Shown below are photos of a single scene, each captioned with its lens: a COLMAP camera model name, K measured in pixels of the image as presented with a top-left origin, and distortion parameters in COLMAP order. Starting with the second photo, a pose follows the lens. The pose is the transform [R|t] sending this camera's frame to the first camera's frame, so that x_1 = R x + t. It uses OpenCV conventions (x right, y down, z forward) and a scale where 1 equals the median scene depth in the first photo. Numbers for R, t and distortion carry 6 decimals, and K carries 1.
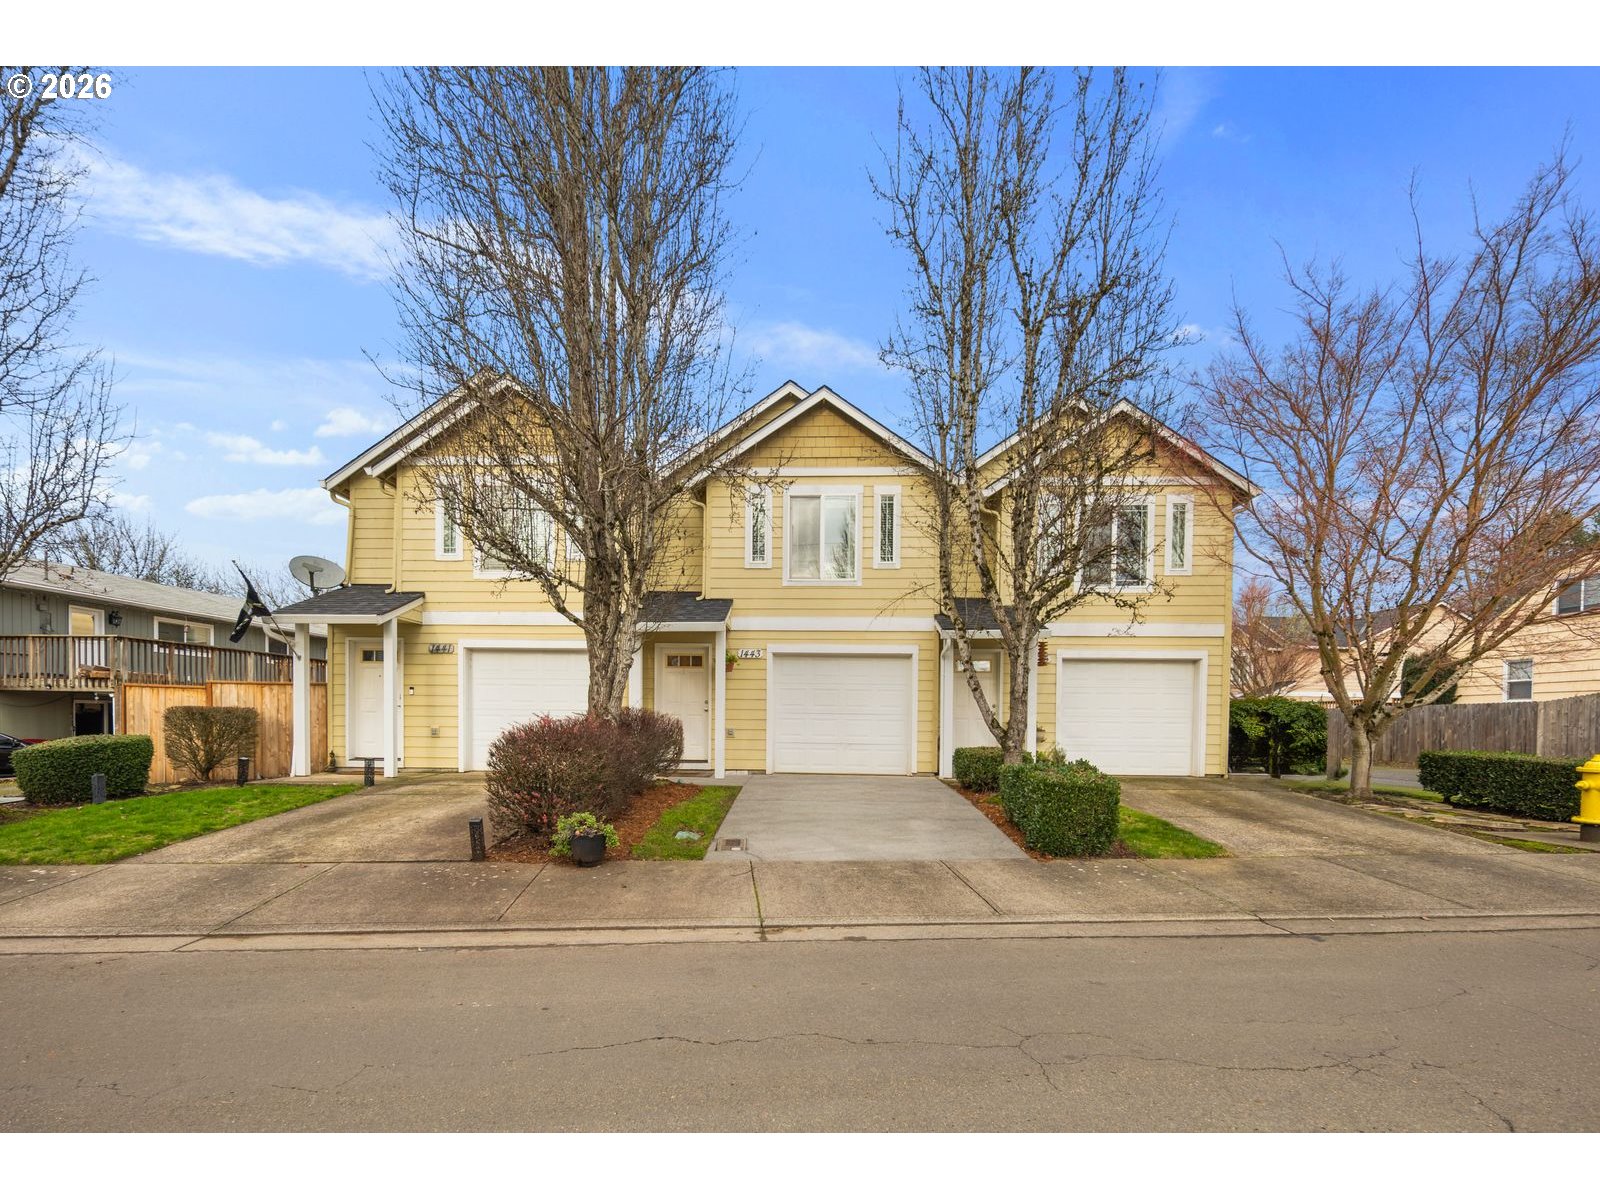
lens RADIAL K [[645.3, 0, 755.7], [0, 645.3, 687.7], [0, 0, 1]] dist [-0.001046, -0.000083]
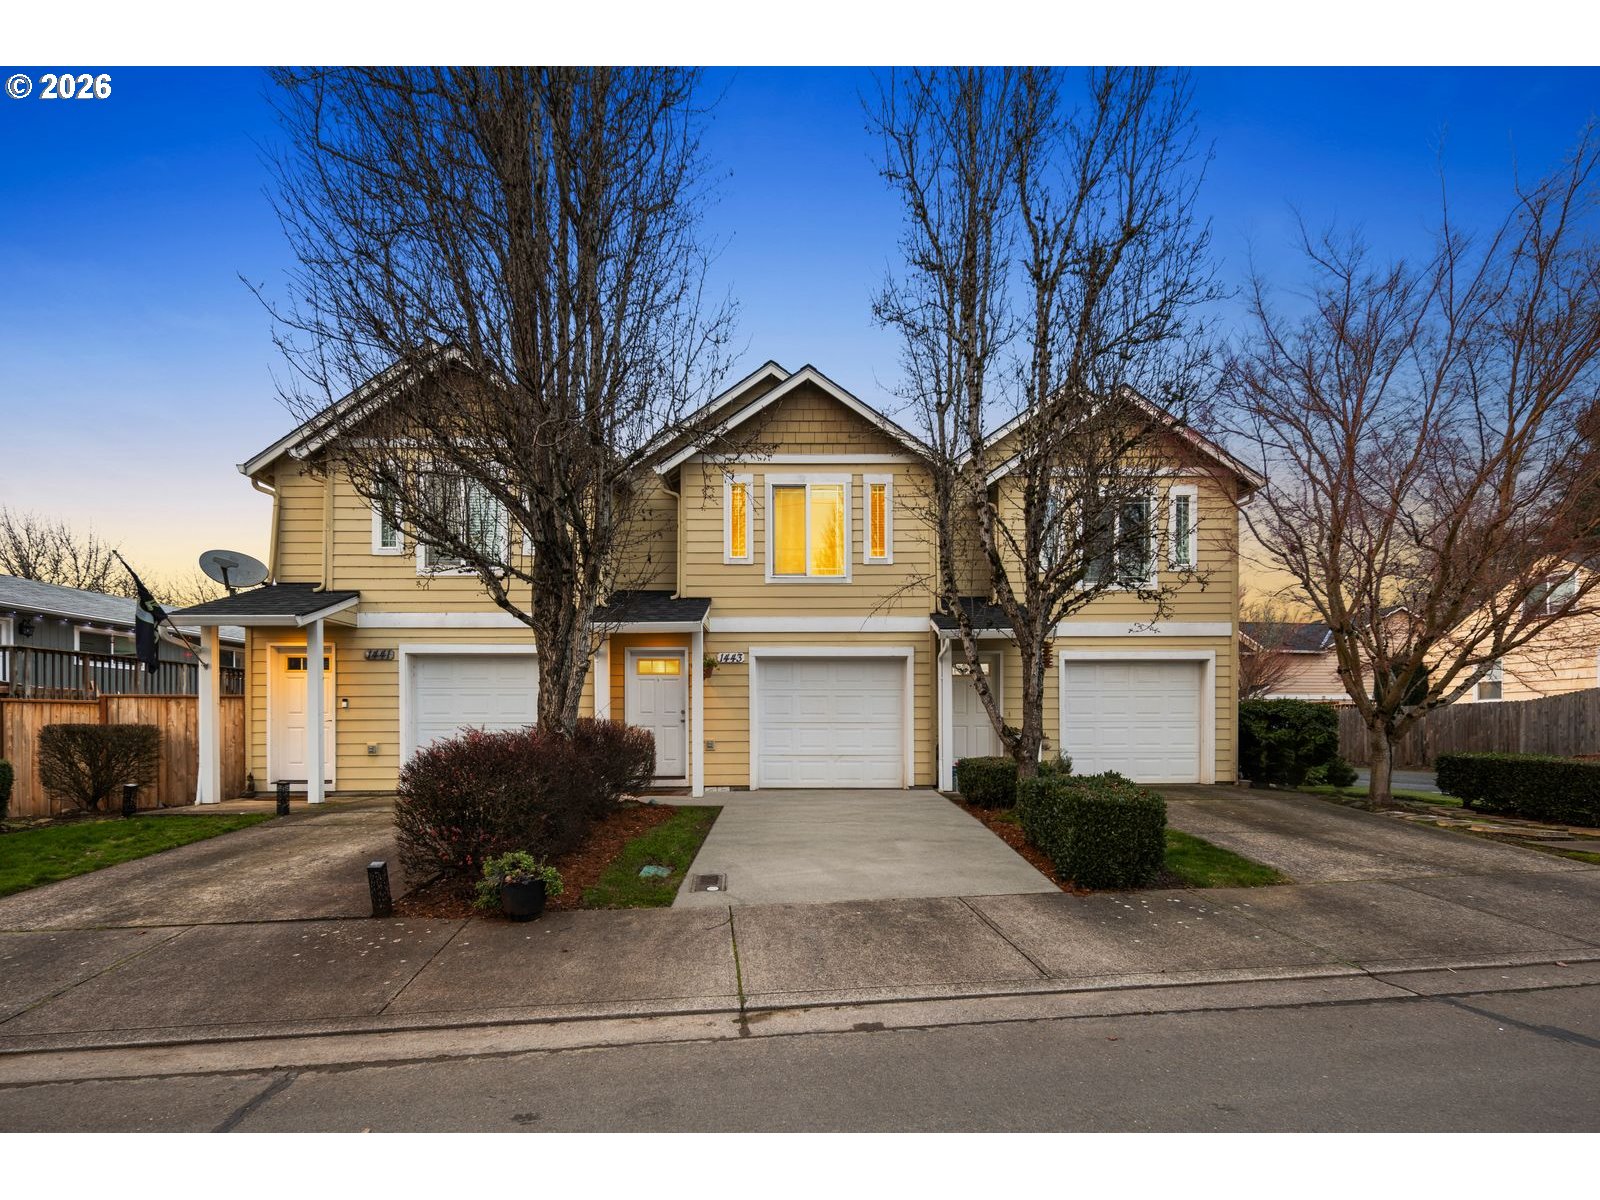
lens RADIAL K [[648.1, 0, 772.6], [0, 648.1, 694.7], [0, 0, 1]] dist [-0.000031, 0.000049]
pose [[0.998667, -0.011407, 0.050347, 0.005365], [0.011600, 0.999926, -0.003540, 0.004701], [-0.050303, 0.004120, 0.998726, 0.128883]]
